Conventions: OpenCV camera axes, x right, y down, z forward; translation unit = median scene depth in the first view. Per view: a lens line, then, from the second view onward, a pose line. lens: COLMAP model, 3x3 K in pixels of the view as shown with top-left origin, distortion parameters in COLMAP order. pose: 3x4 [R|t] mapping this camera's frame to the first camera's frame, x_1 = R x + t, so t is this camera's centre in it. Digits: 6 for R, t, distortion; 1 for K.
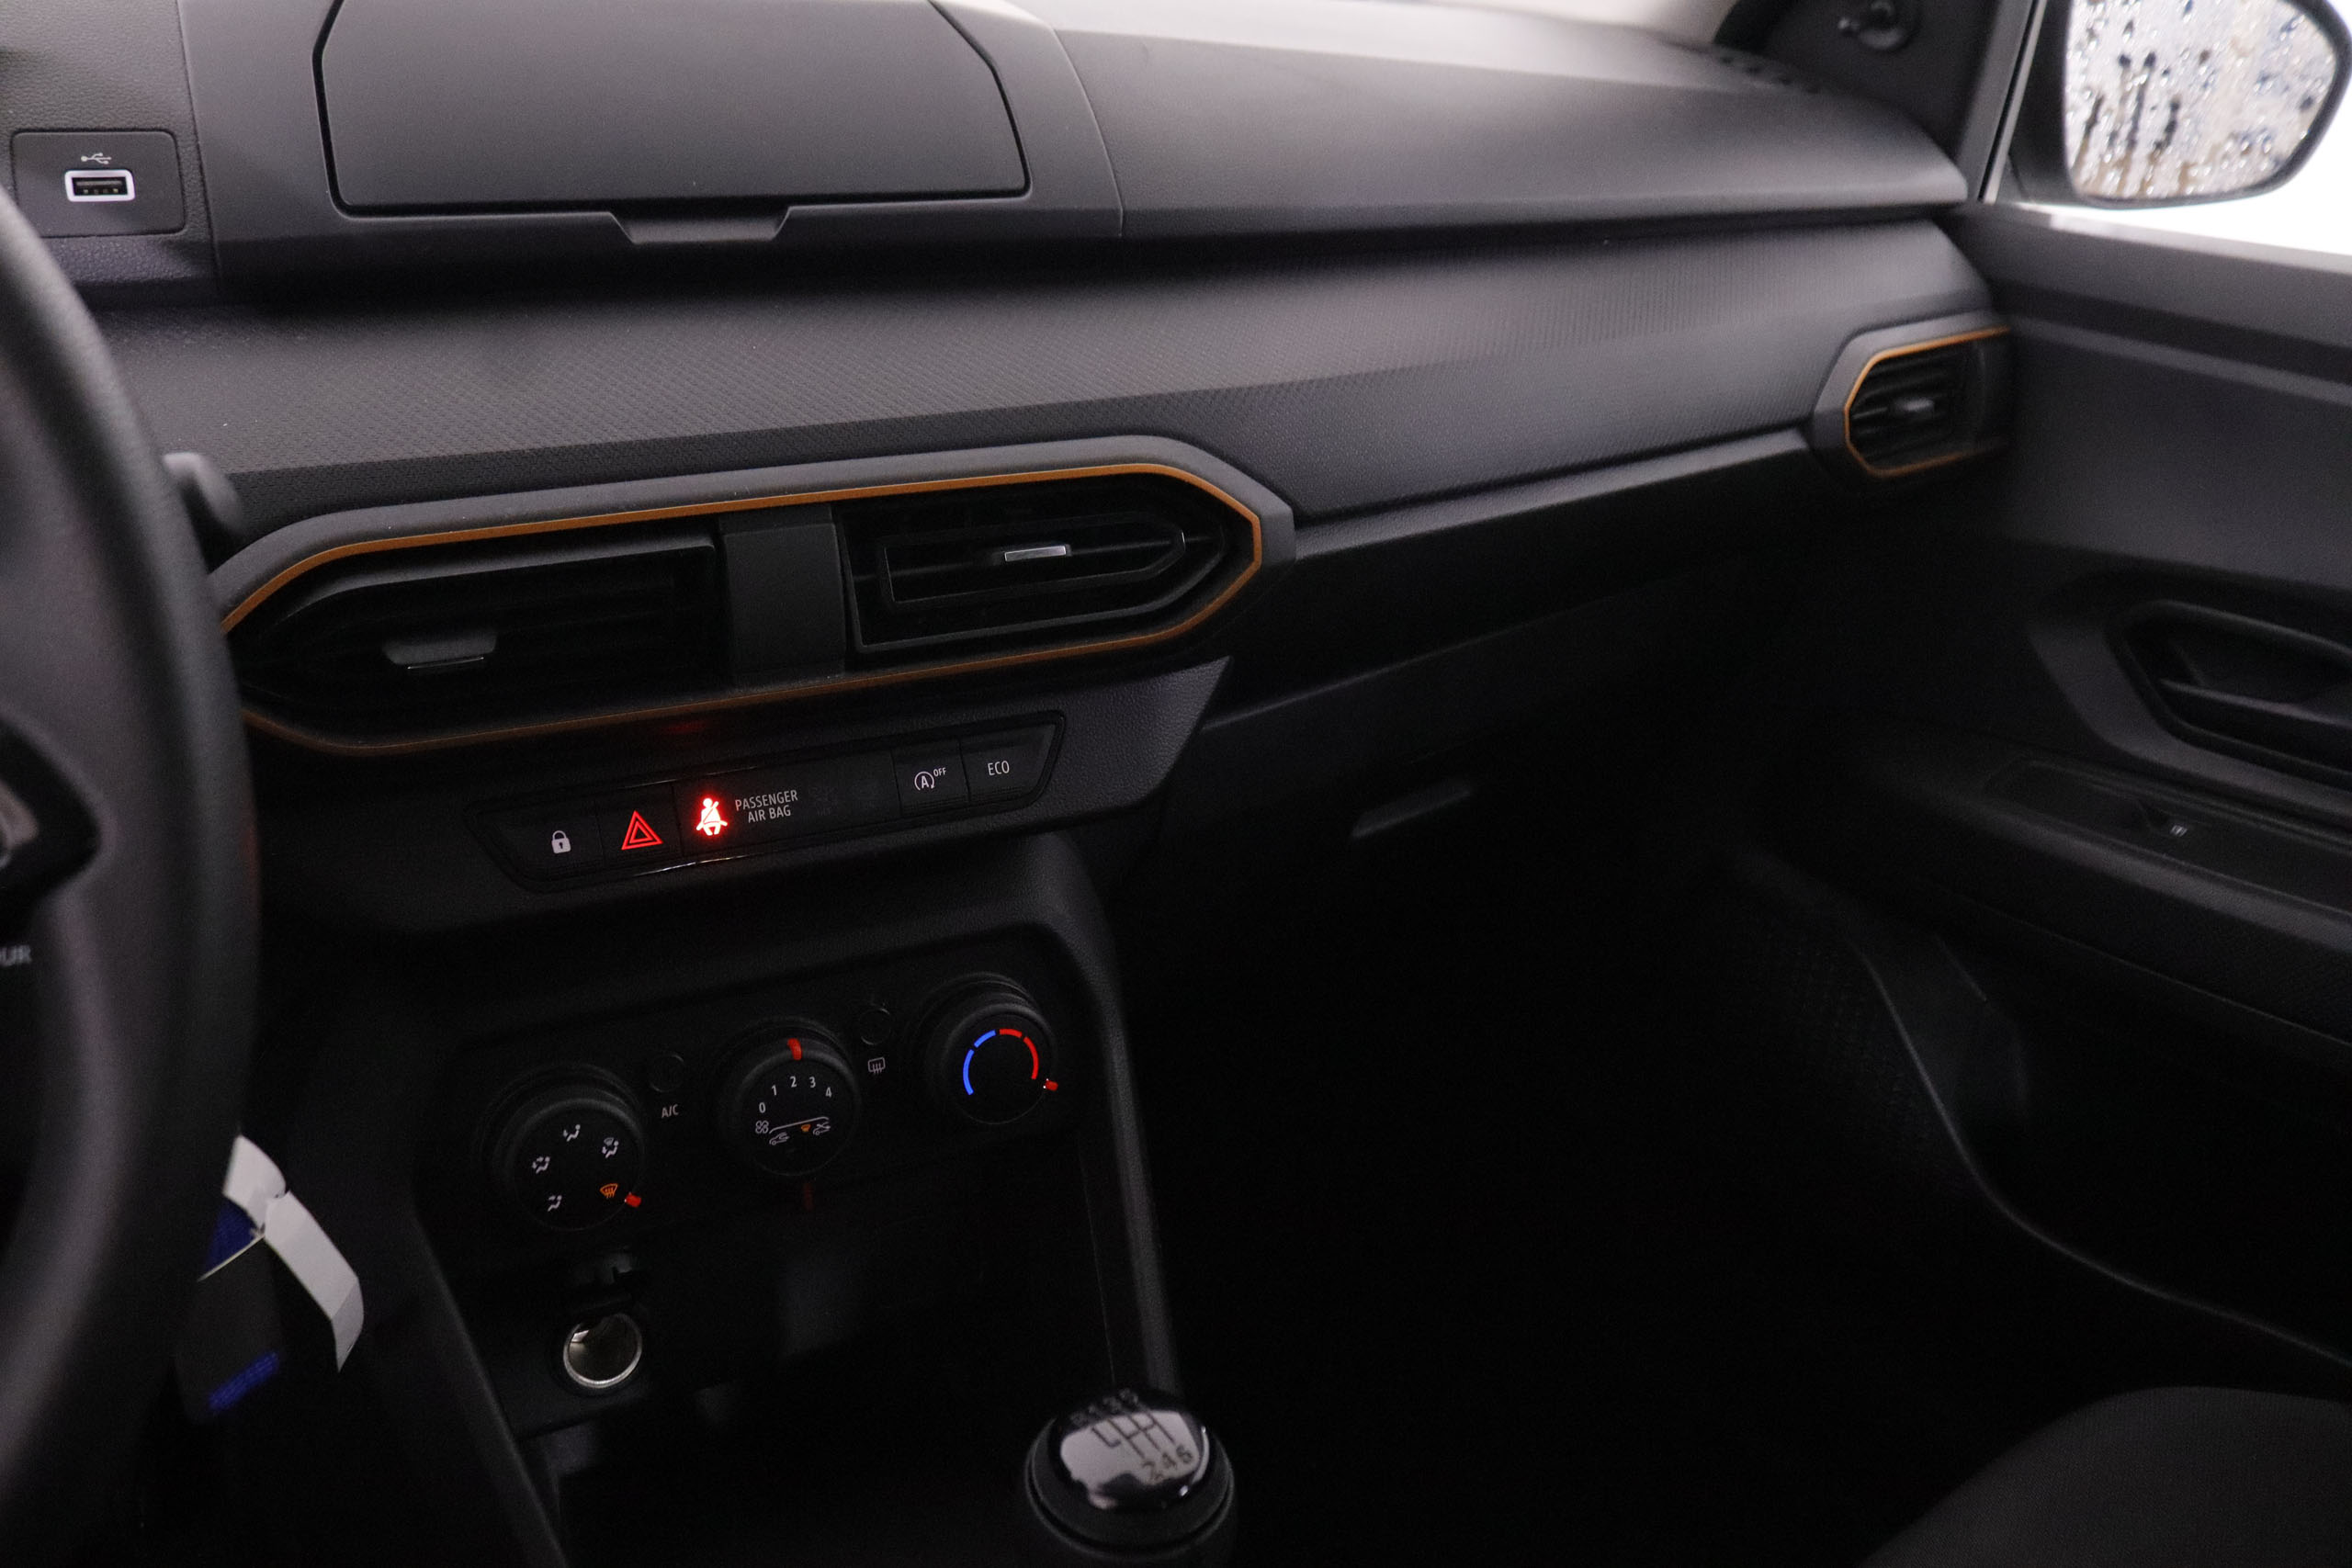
lens RADIAL K [[2050.7, 0, 1176.2], [0, 2050.7, 717.8], [0, 0, 1]] dist [-0.167850, 0.090901]
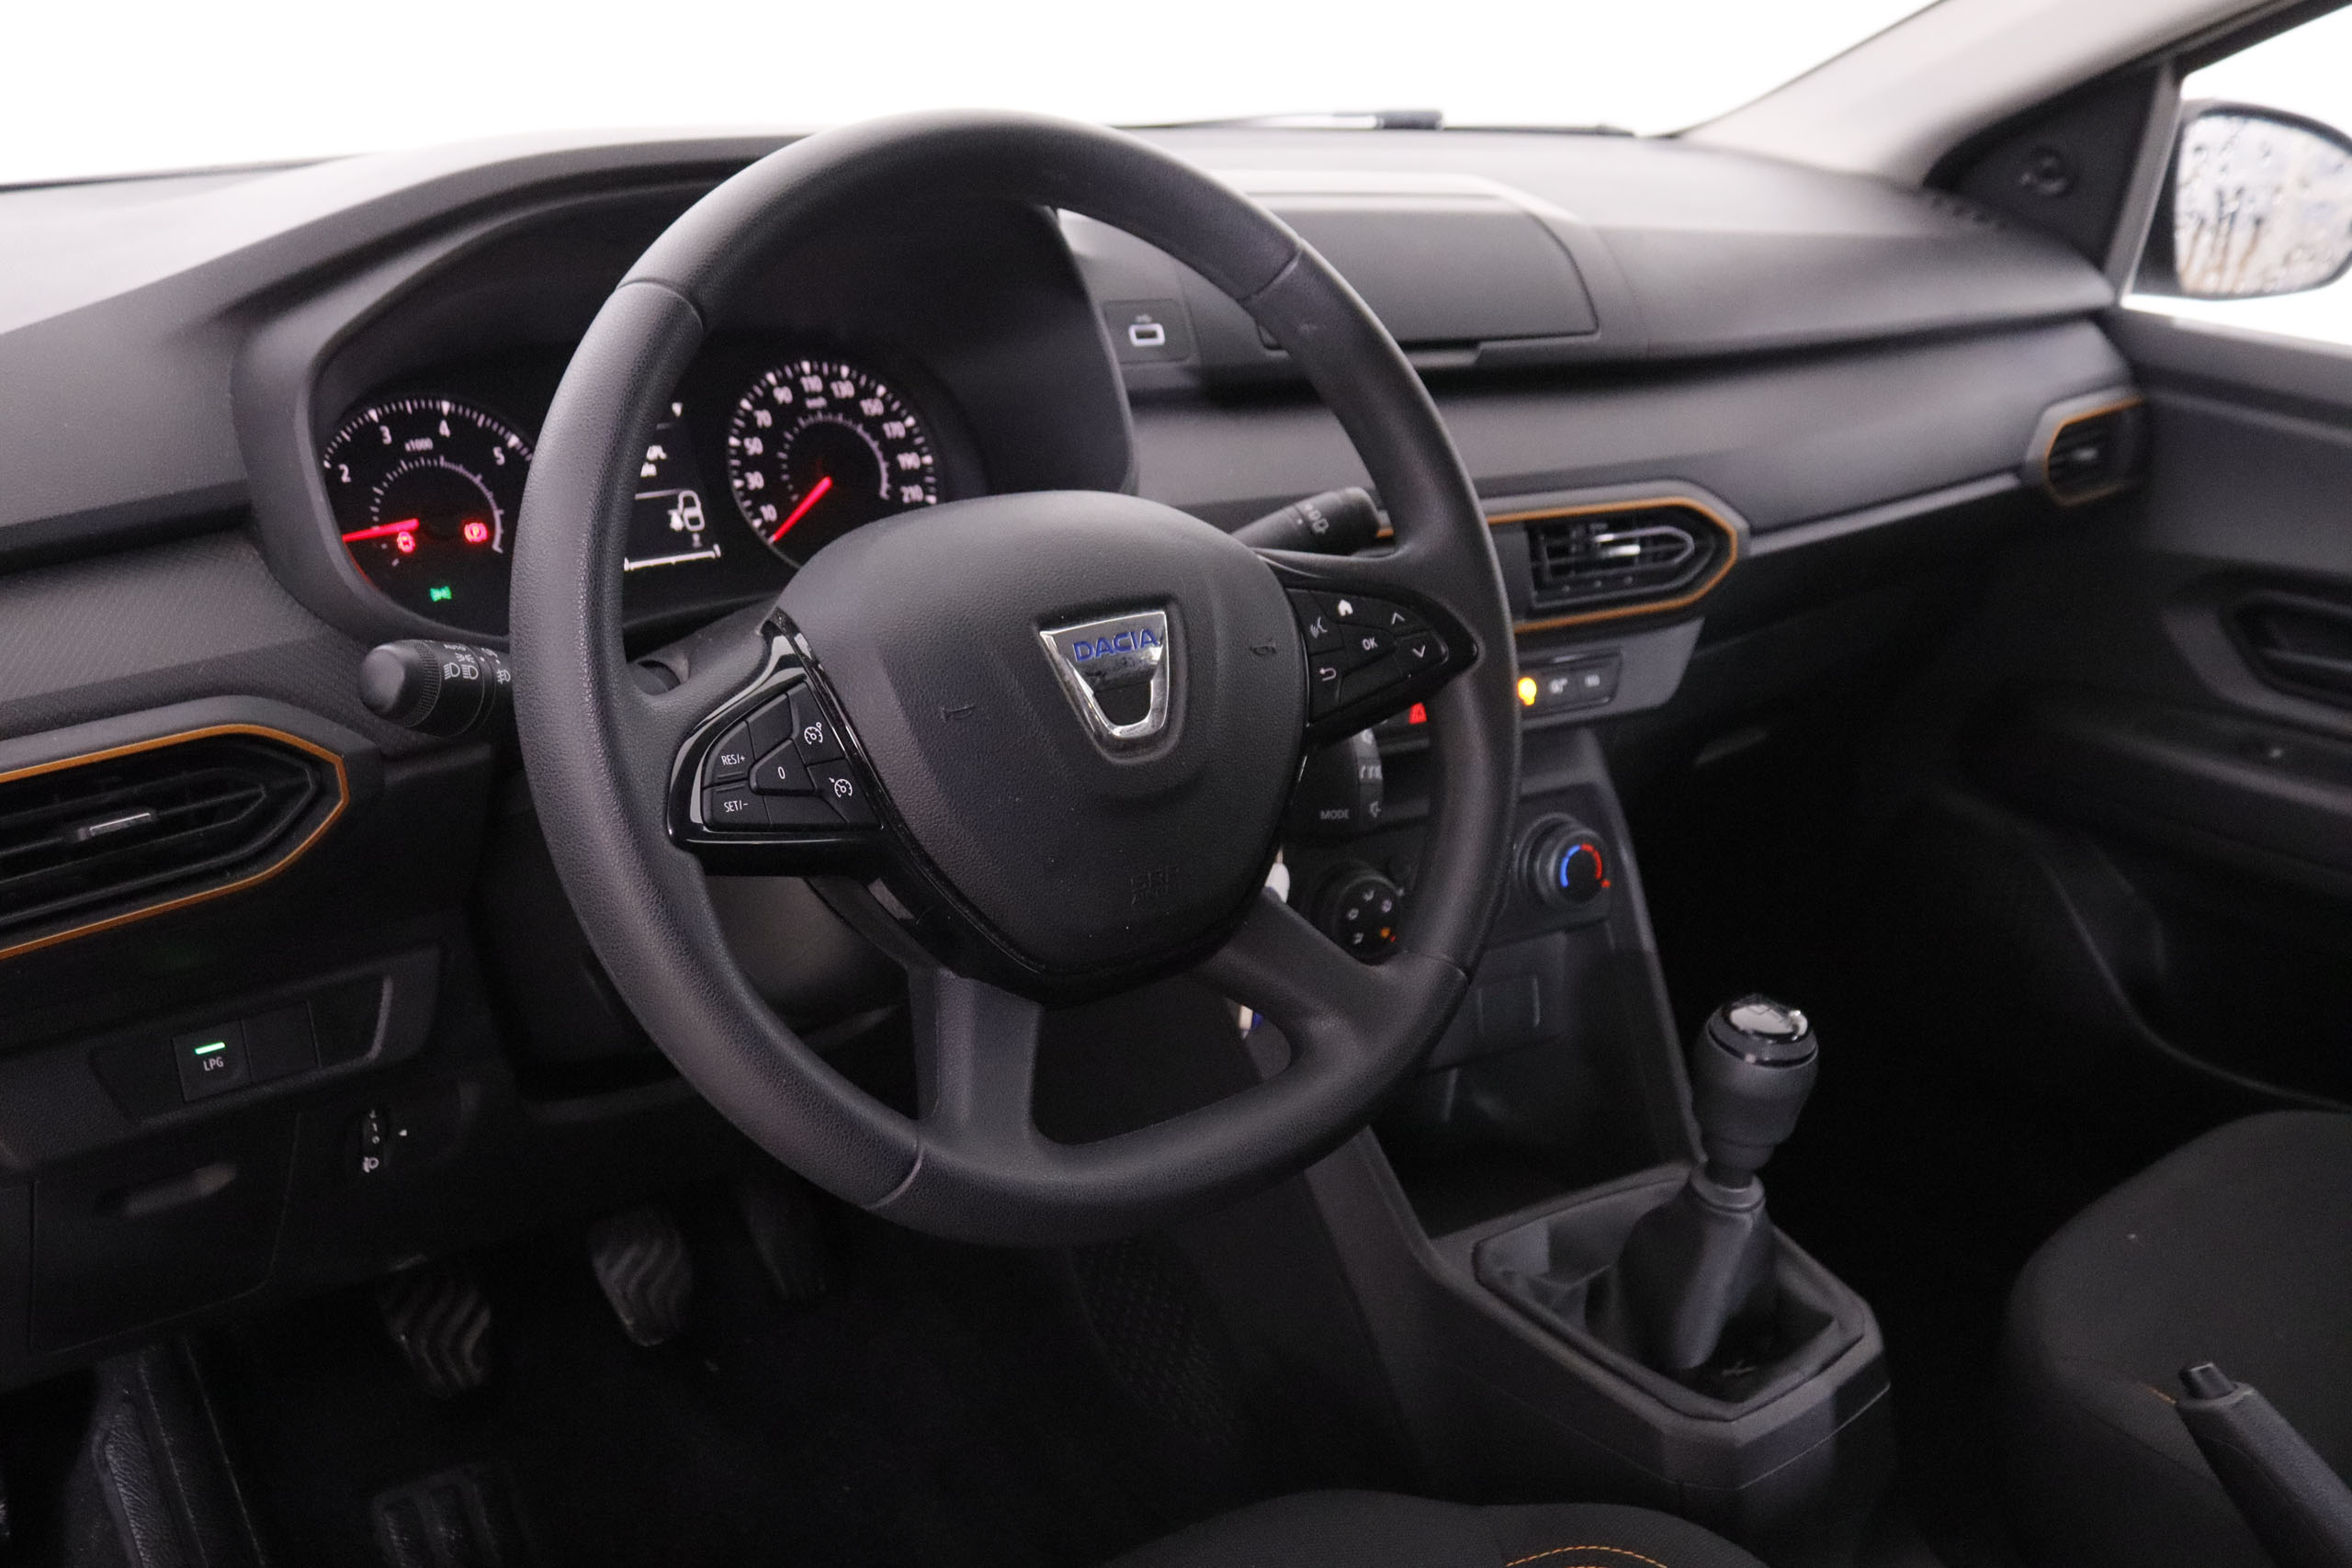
lens RADIAL K [[2257.0, 0, 1173.1], [0, 2257.0, 718.2], [0, 0, 1]] dist [-0.113839, 0.020004]
pose [[0.999612, -0.009879, 0.026029, -0.338826], [0.010637, 0.999518, -0.029166, 0.074377], [-0.025729, 0.029431, 0.999236, -0.578347]]
